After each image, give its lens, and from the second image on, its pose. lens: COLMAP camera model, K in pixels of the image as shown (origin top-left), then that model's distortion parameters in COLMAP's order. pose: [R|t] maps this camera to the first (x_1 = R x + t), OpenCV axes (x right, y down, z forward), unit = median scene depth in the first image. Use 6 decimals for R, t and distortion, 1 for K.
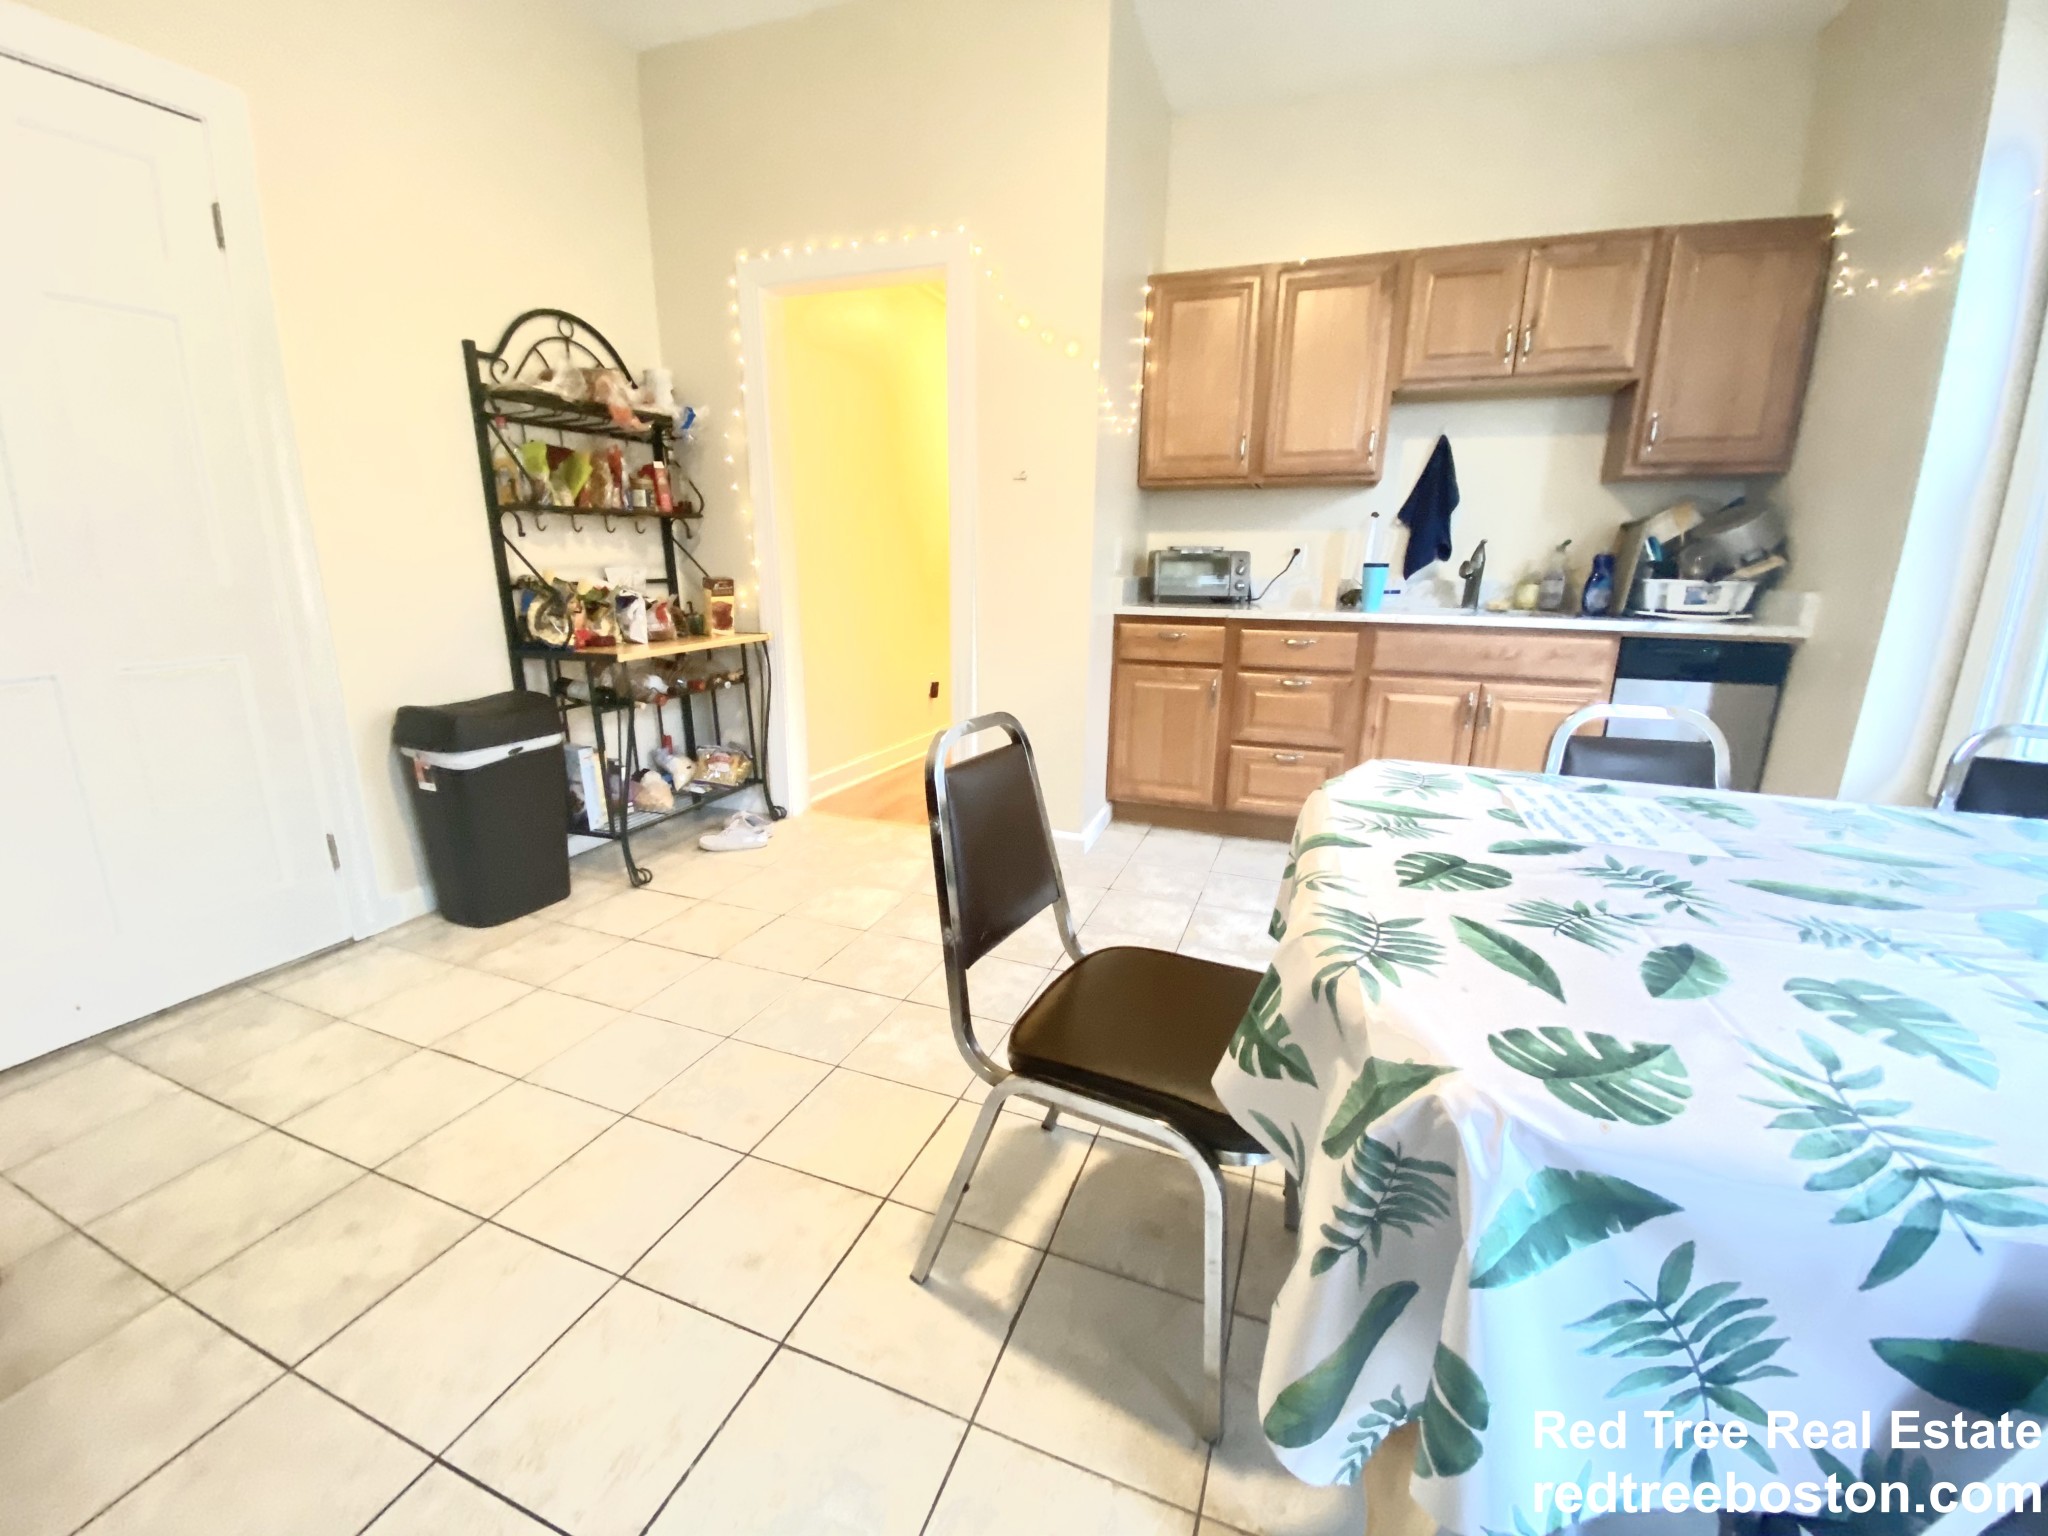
lens RADIAL K [[826.1, 0, 1024.0], [0, 826.1, 768.0], [0, 0, 1]] dist [0.001738, -0.012333]
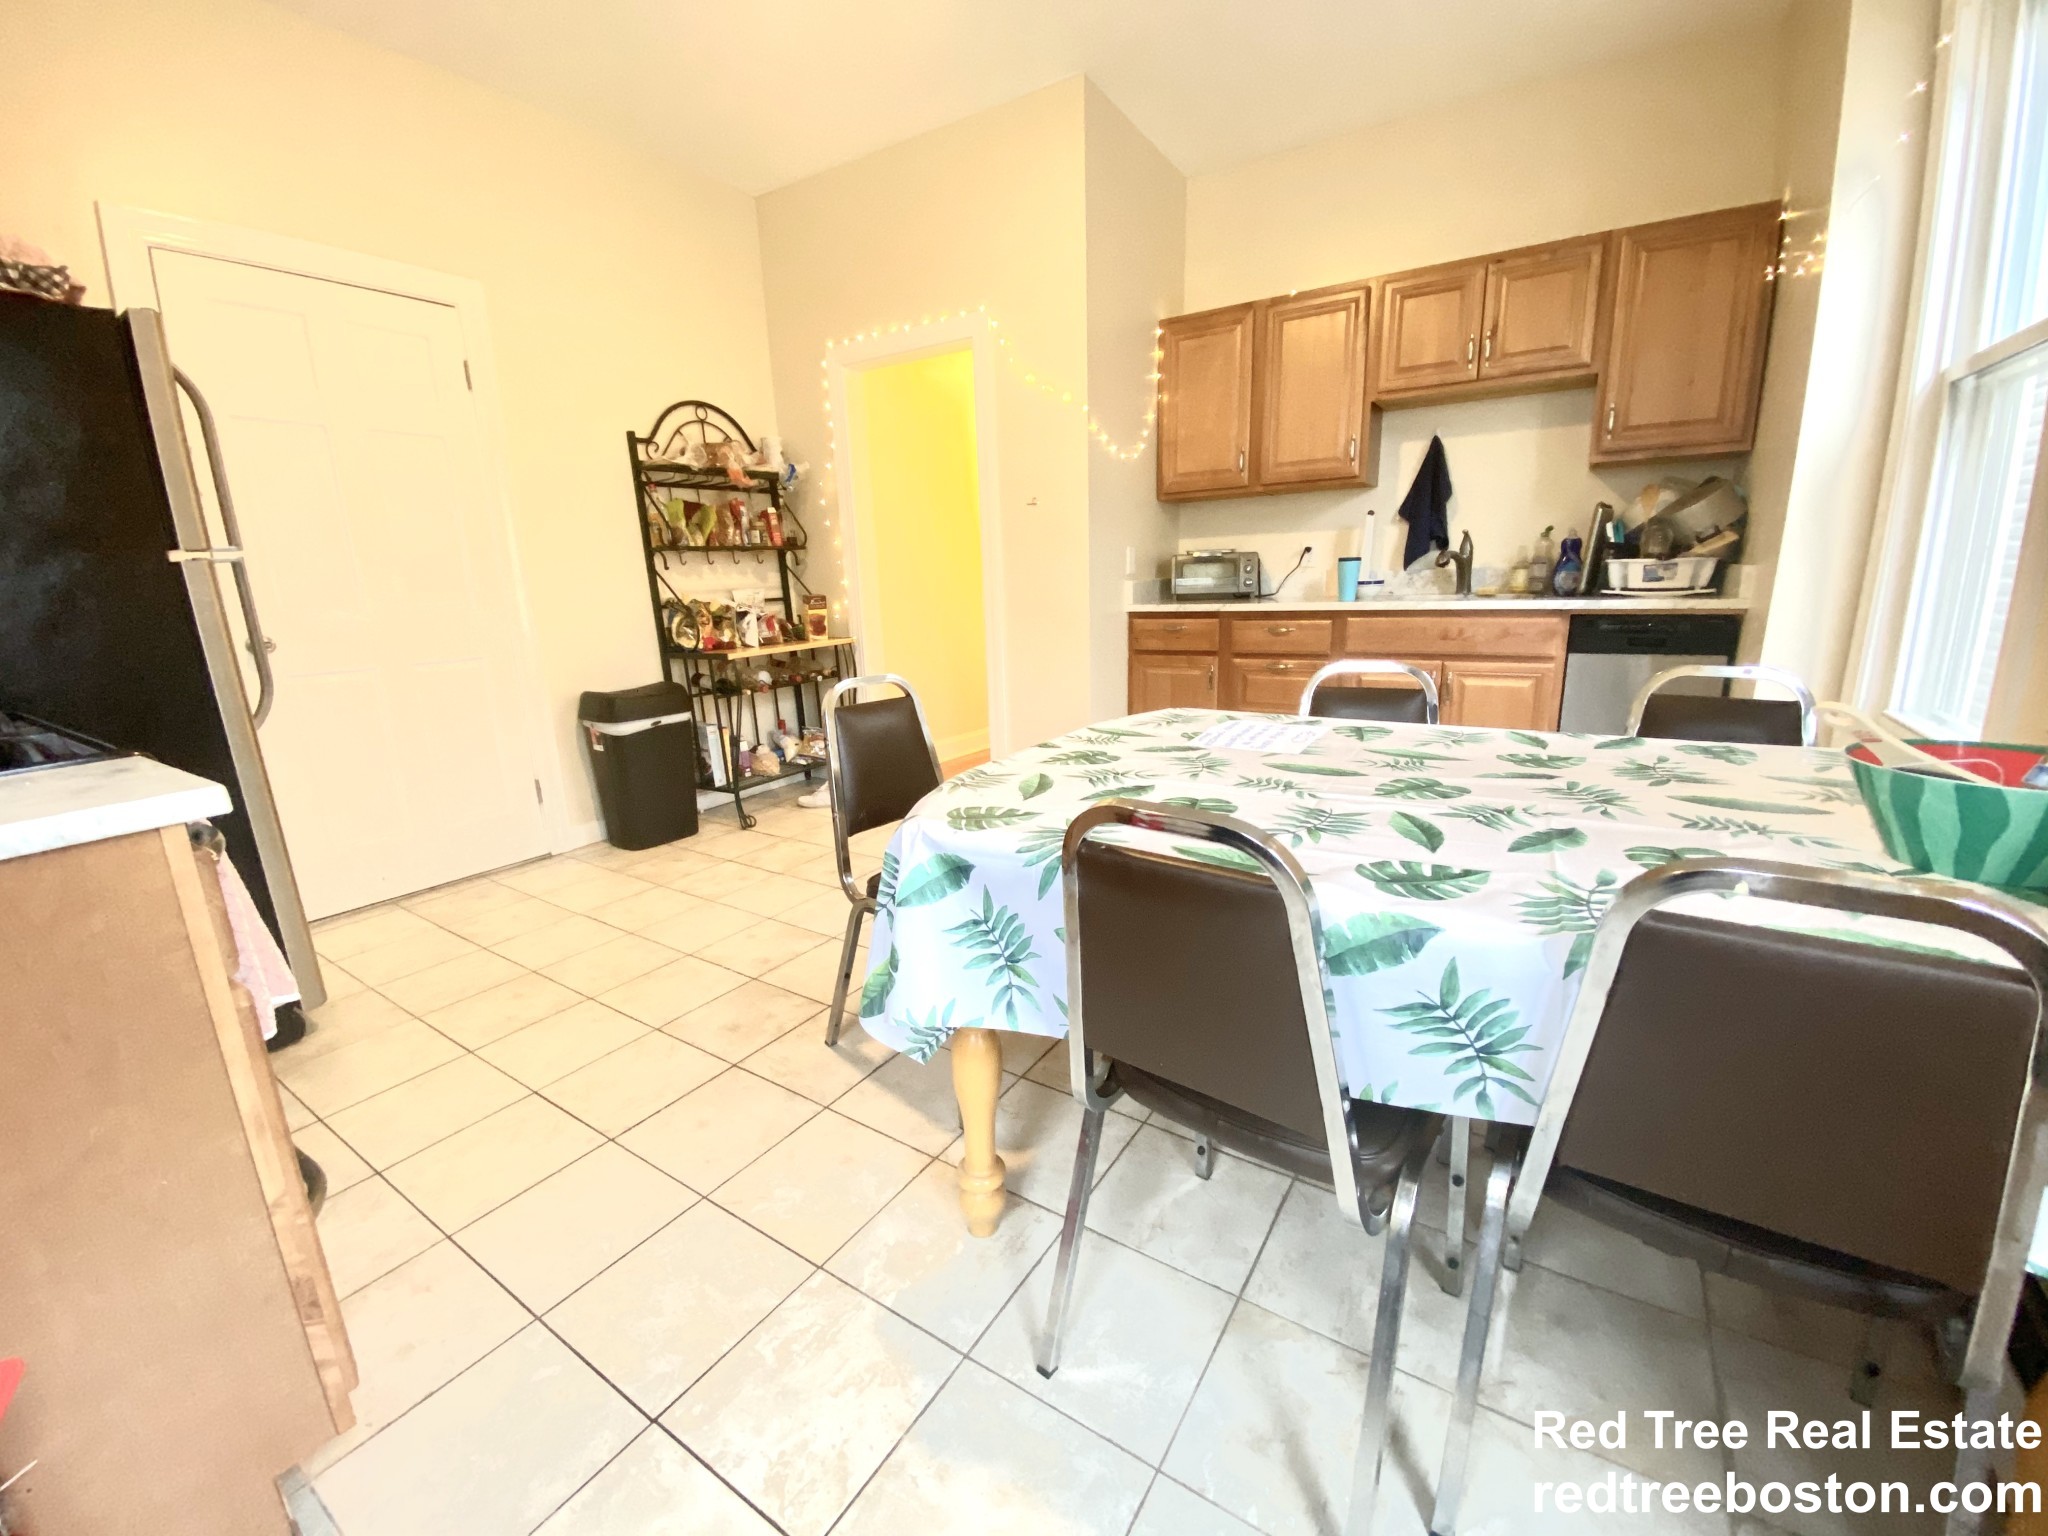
lens RADIAL K [[815.5, 0, 1024.0], [0, 815.5, 768.0], [0, 0, 1]] dist [0.010581, -0.016941]
pose [[0.977044, 0.004630, -0.212985, 0.243685], [-0.006860, 0.999929, -0.009732, 0.054120], [0.212925, 0.010970, 0.977007, -0.183689]]
